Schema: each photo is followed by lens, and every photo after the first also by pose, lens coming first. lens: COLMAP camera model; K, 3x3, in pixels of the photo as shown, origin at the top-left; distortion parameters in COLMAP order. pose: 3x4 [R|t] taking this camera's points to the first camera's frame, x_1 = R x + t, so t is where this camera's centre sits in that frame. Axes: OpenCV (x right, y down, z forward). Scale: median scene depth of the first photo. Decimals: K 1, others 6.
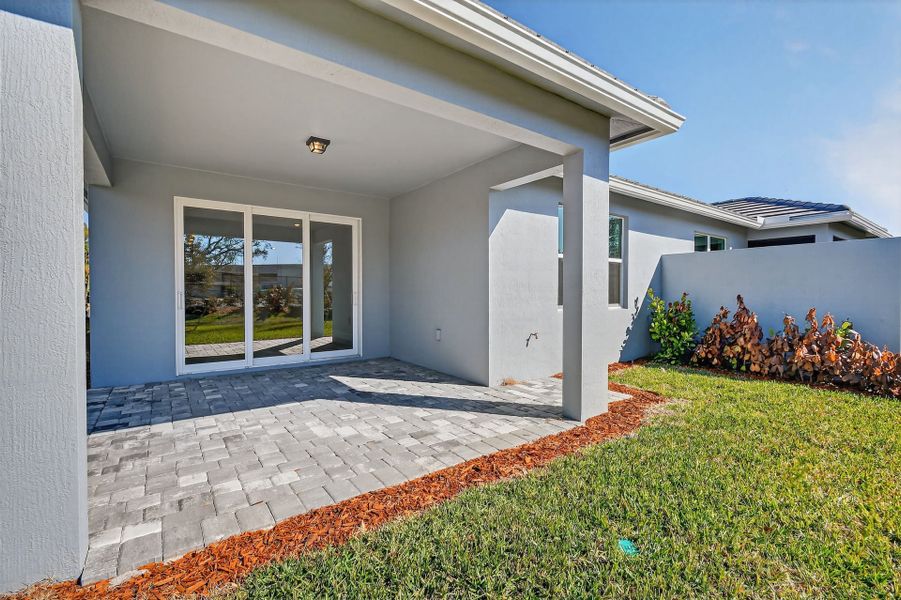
lens RADIAL K [[411.9, 0, 448.7], [0, 411.9, 312.3], [0, 0, 1]] dist [0.001138, 0.000087]
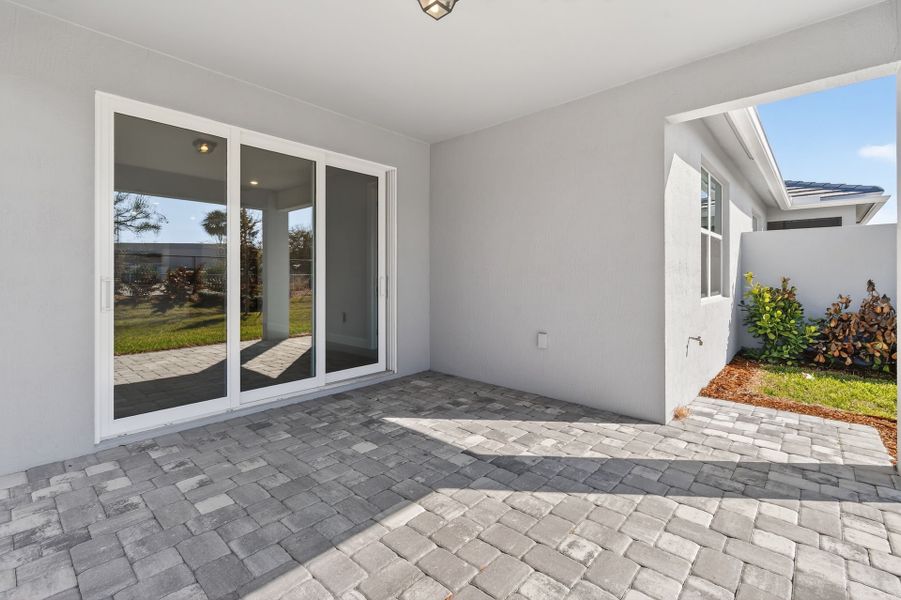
lens RADIAL K [[415.3, 0, 445.3], [0, 415.3, 286.5], [0, 0, 1]] dist [0.001315, -0.000494]
pose [[0.976321, -0.006715, 0.216224, -0.354059], [0.011494, 0.999716, -0.020853, -0.024168], [-0.216023, 0.022844, 0.976121, 0.407611]]
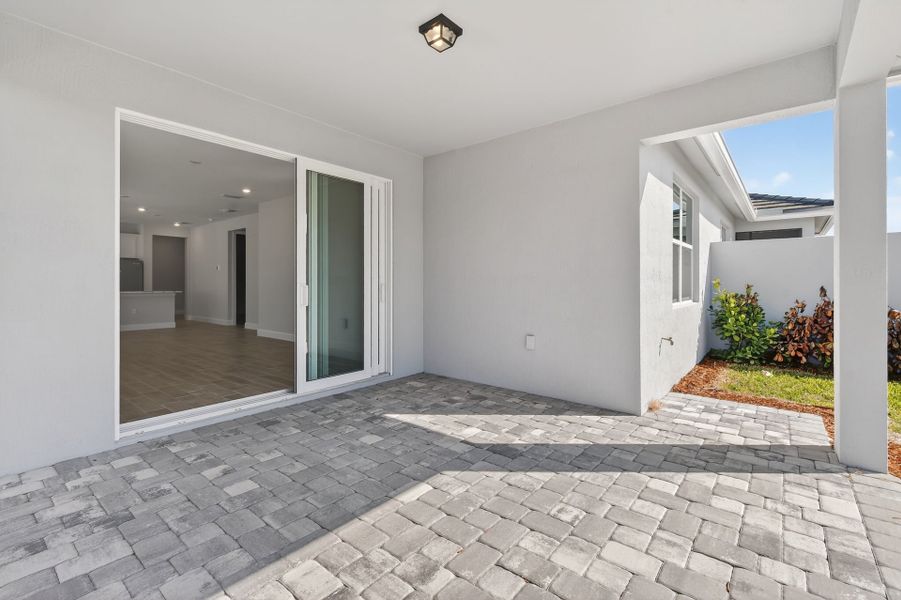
lens RADIAL K [[417.0, 0, 448.9], [0, 417.0, 295.7], [0, 0, 1]] dist [0.001941, -0.000273]
pose [[0.964022, -0.008940, 0.265670, -0.389225], [0.013770, 0.999772, -0.016323, -0.020239], [-0.265464, 0.019394, 0.963926, 0.359870]]
